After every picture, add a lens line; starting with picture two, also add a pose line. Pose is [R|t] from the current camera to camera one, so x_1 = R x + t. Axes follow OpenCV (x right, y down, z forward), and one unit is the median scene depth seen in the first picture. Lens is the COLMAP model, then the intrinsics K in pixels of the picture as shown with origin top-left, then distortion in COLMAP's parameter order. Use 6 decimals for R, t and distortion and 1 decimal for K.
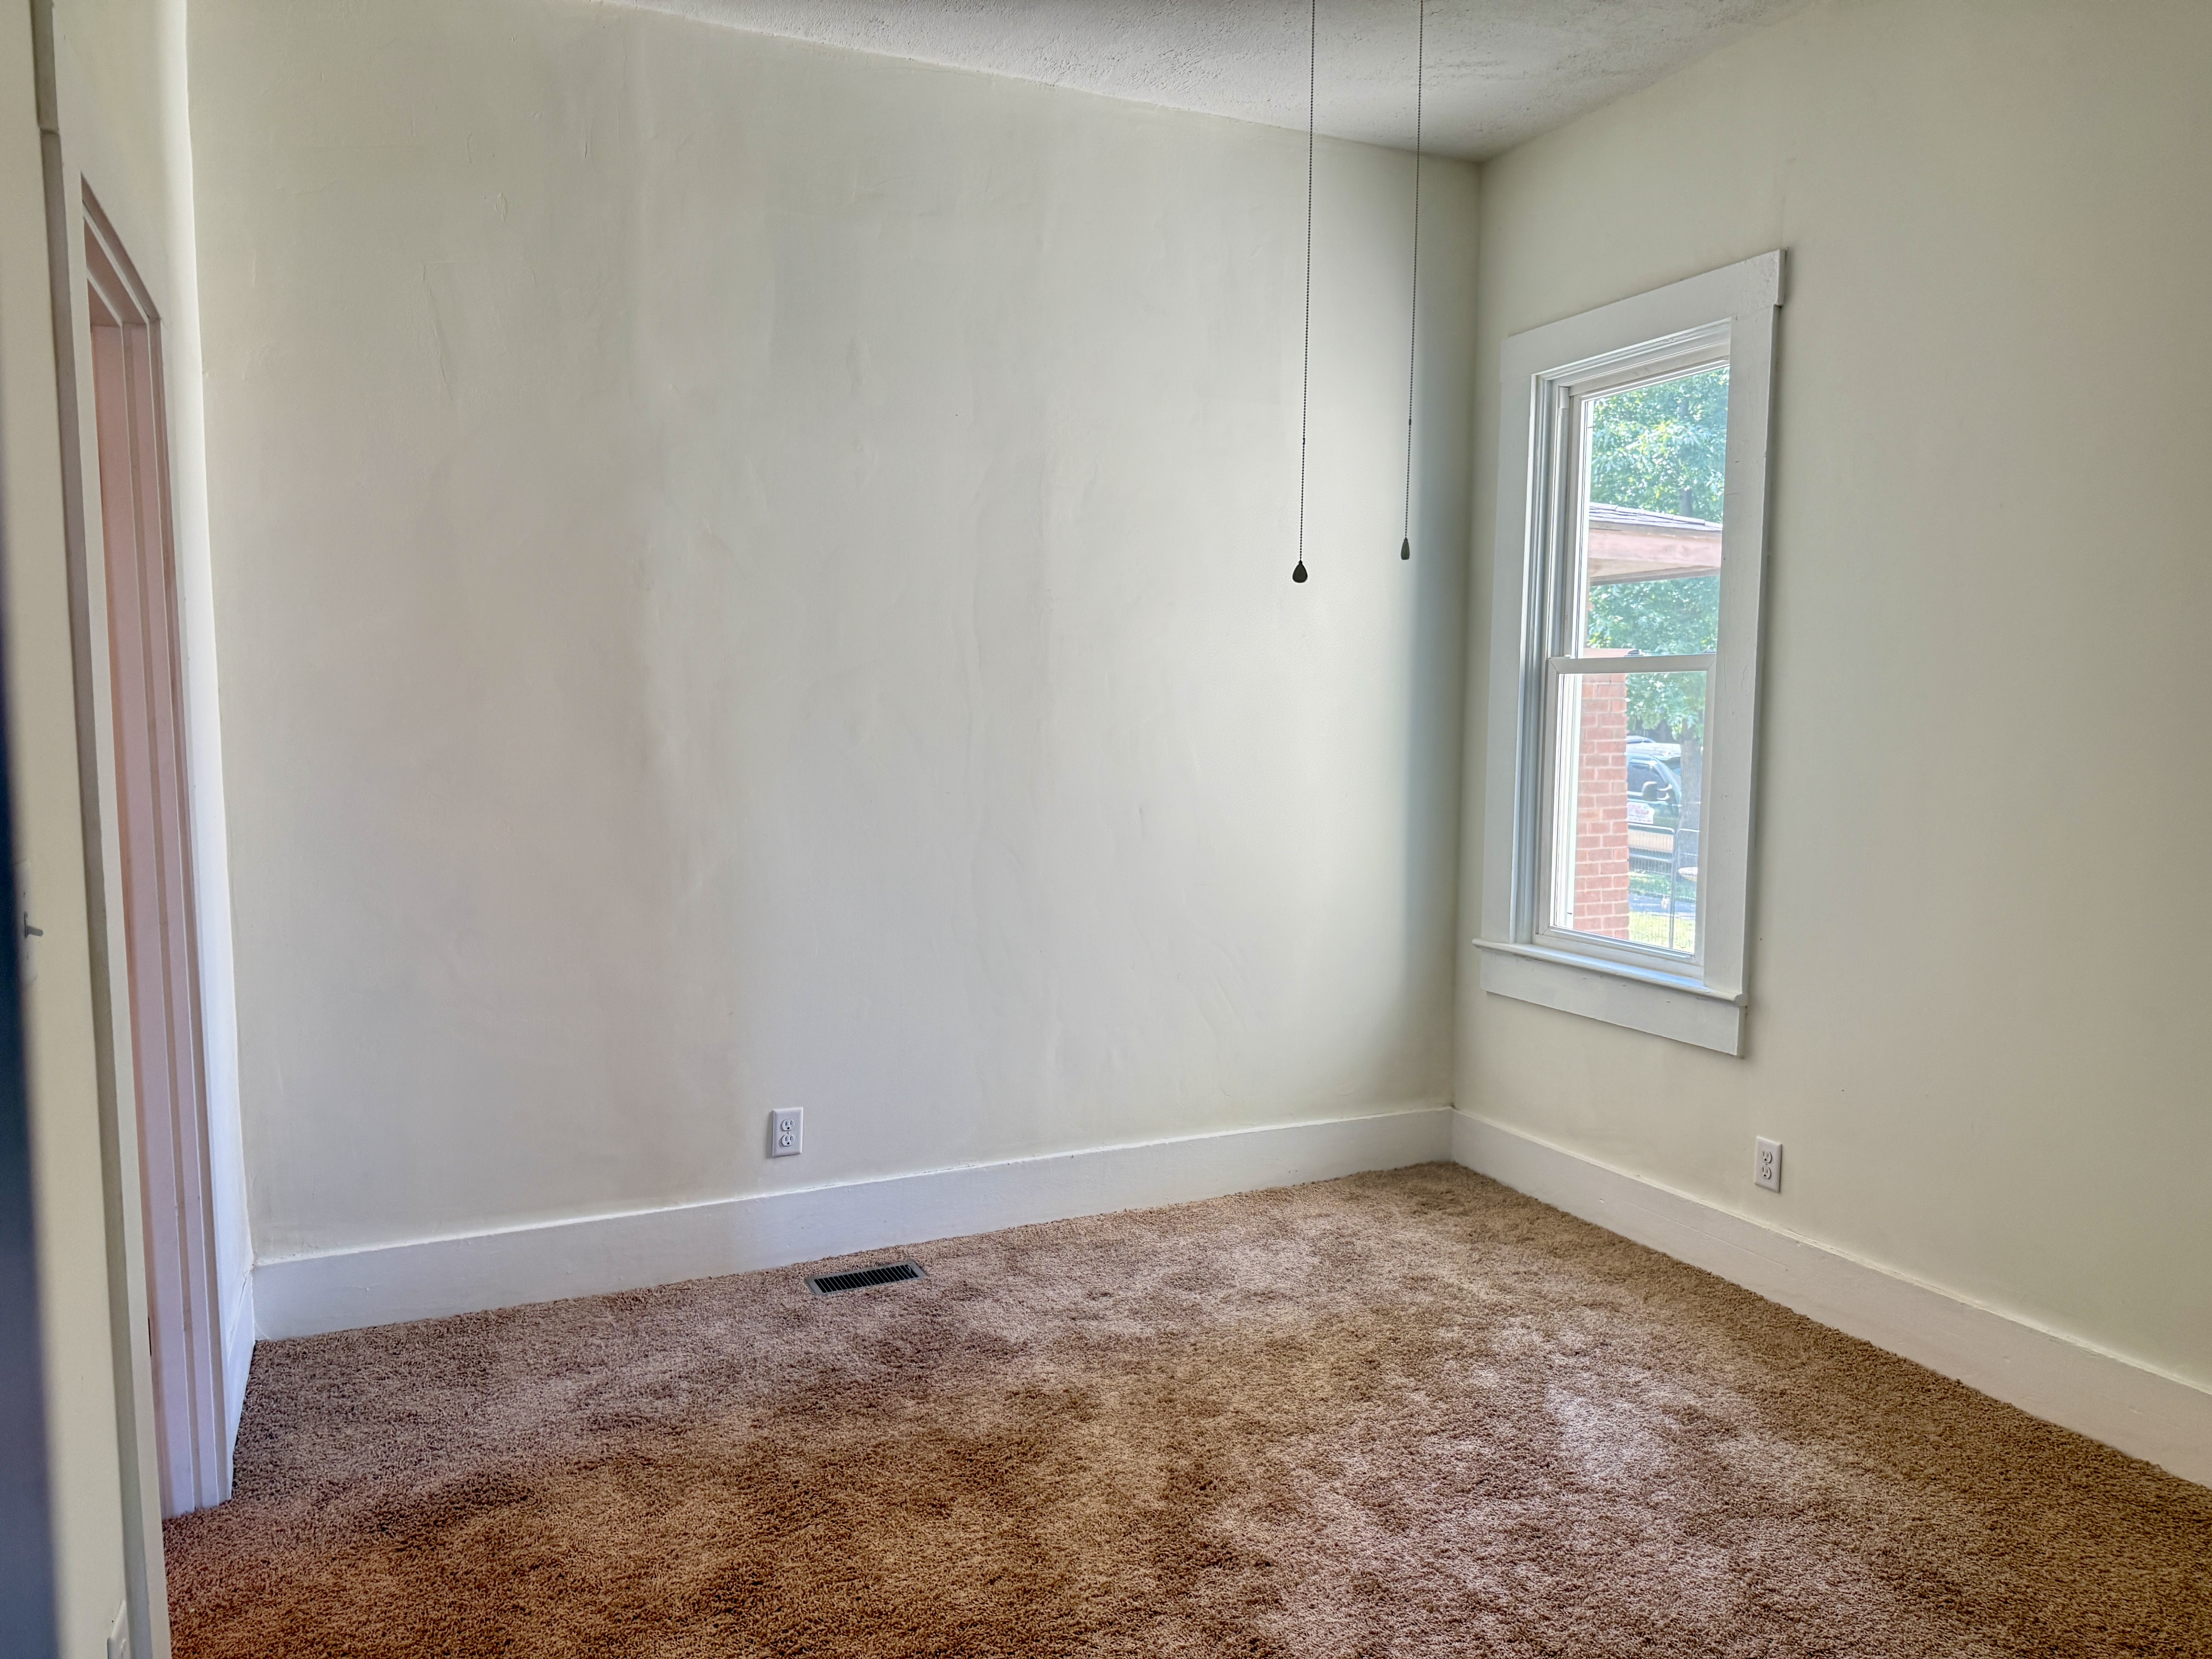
lens RADIAL K [[1558.5, 0, 1106.0], [0, 1558.5, 829.5], [0, 0, 1]] dist [0.168725, -0.254470]
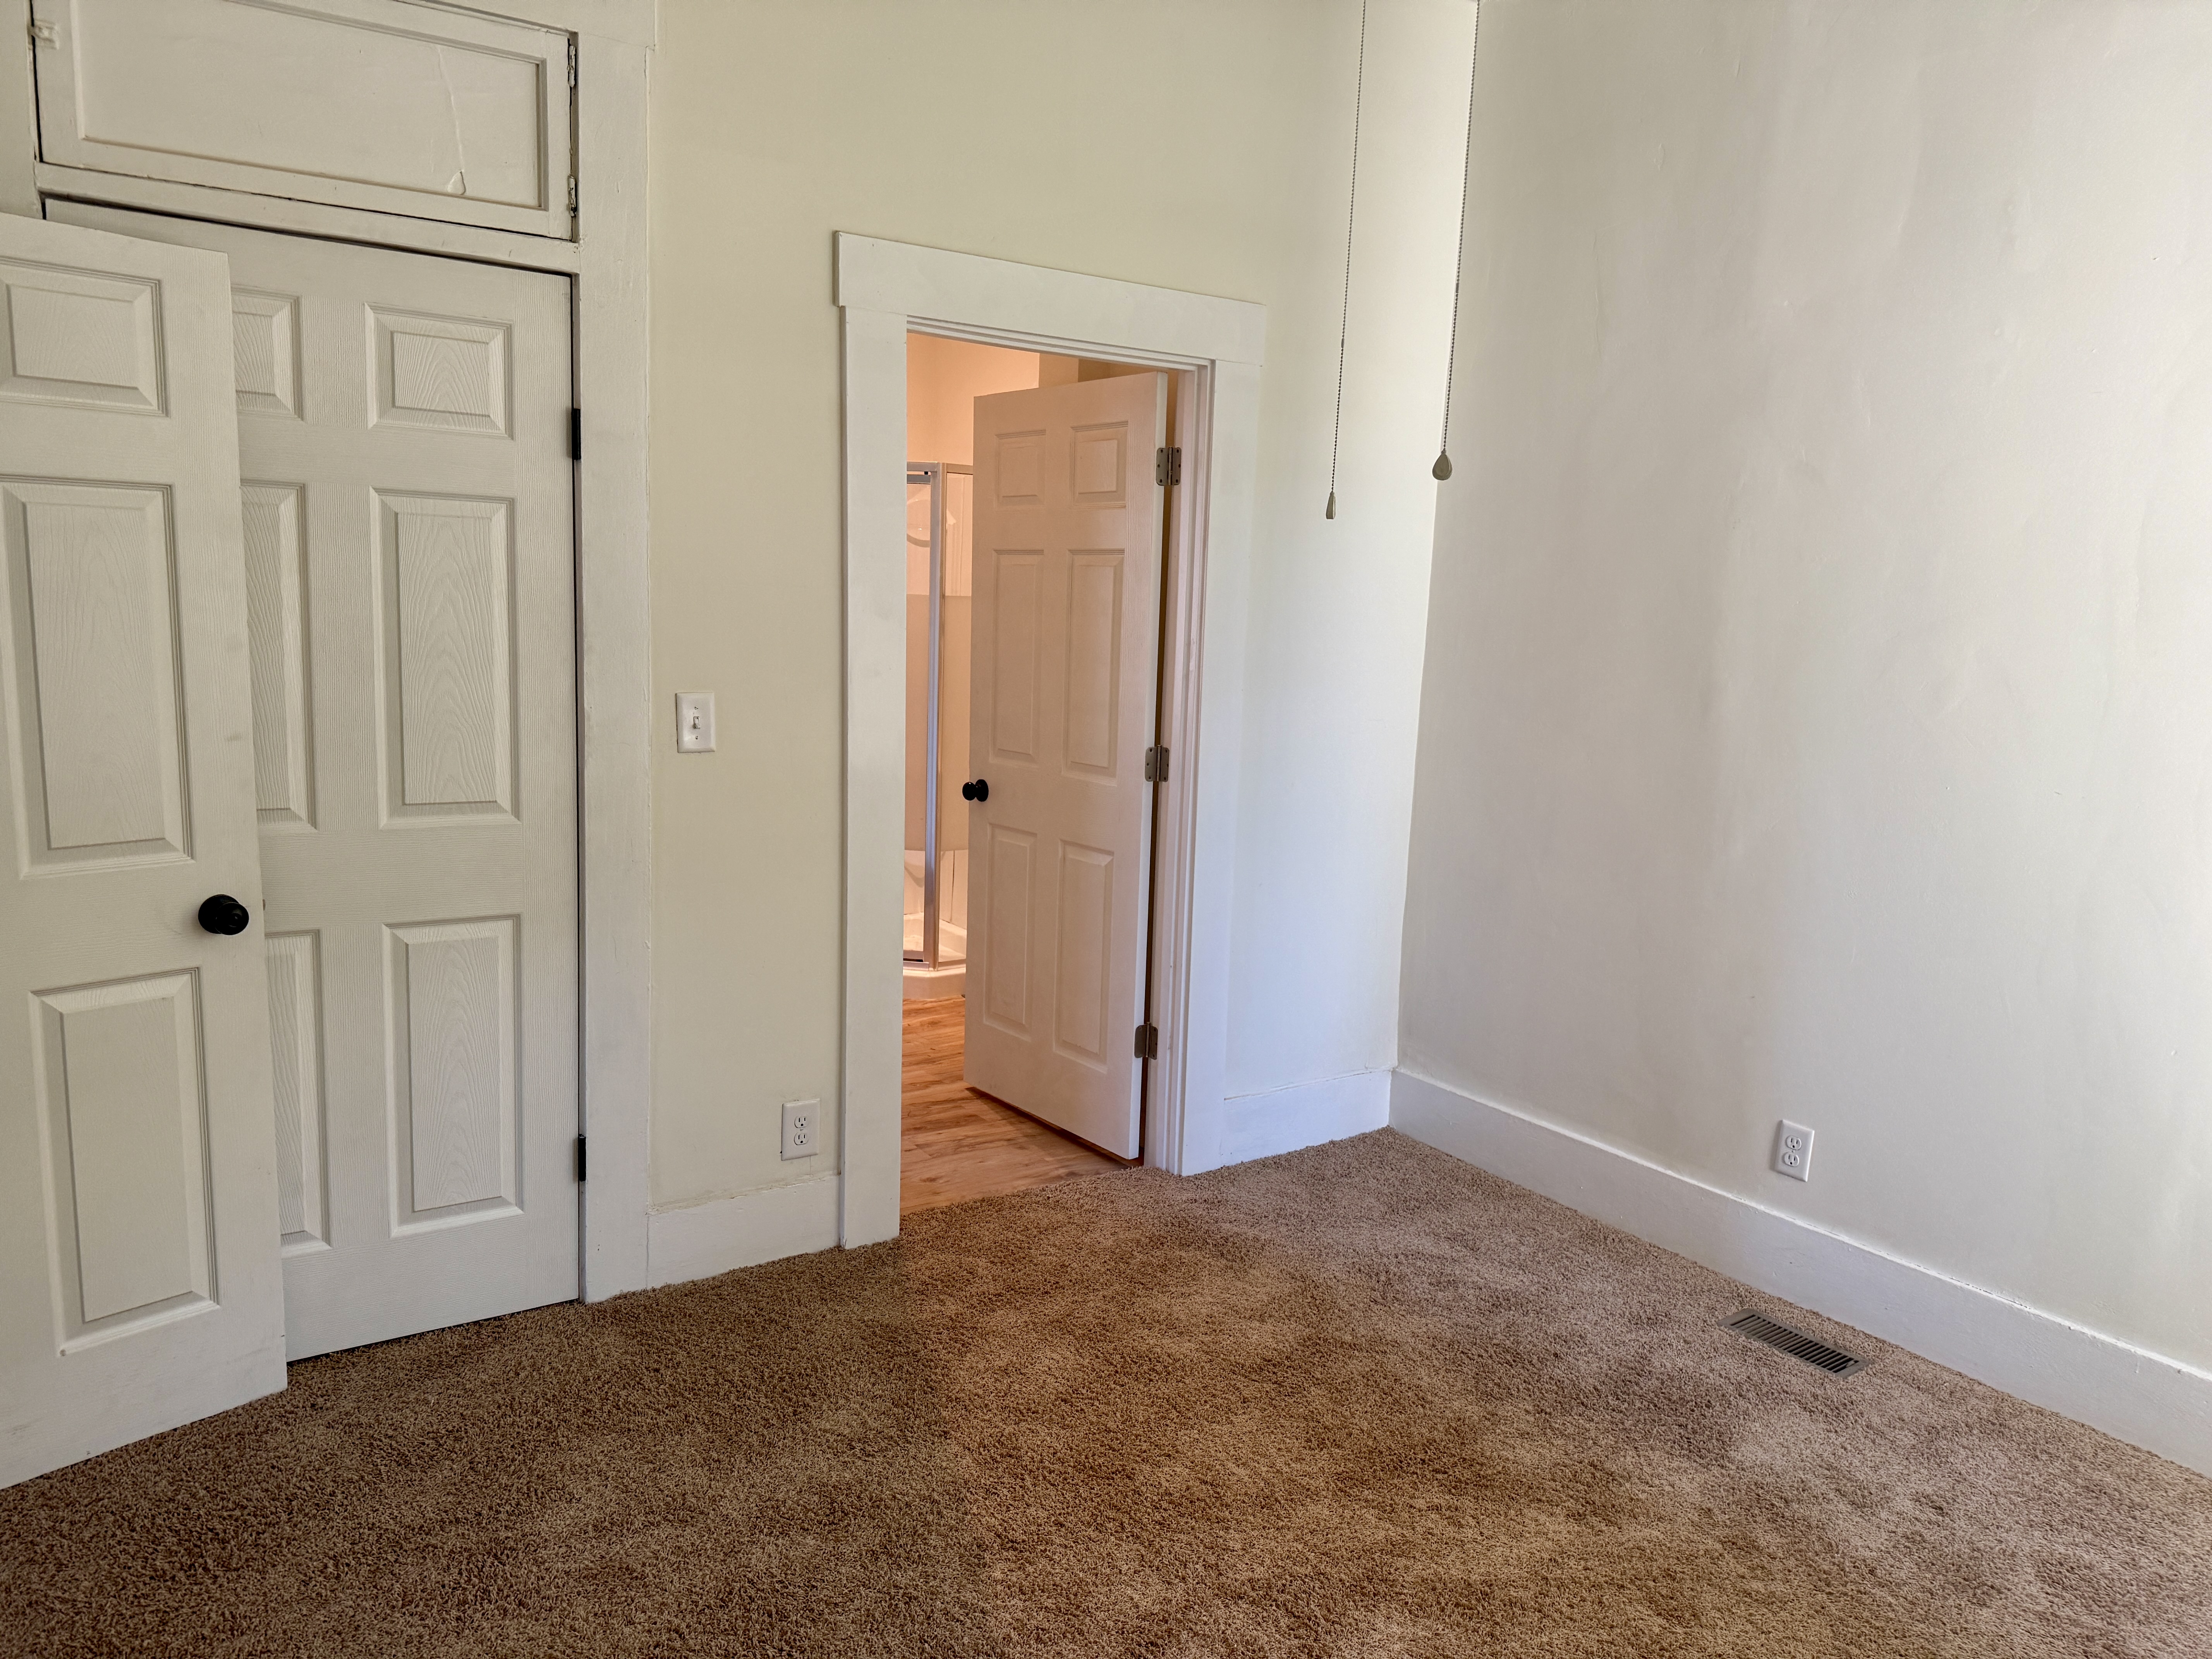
lens RADIAL K [[1614.4, 0, 1106.0], [0, 1614.4, 829.5], [0, 0, 1]] dist [-0.005090, -0.006433]
pose [[0.148012, 0.153068, -0.977068, 0.619471], [-0.113393, 0.984061, 0.136986, -0.064854], [0.982463, 0.090517, 0.163010, 0.496383]]
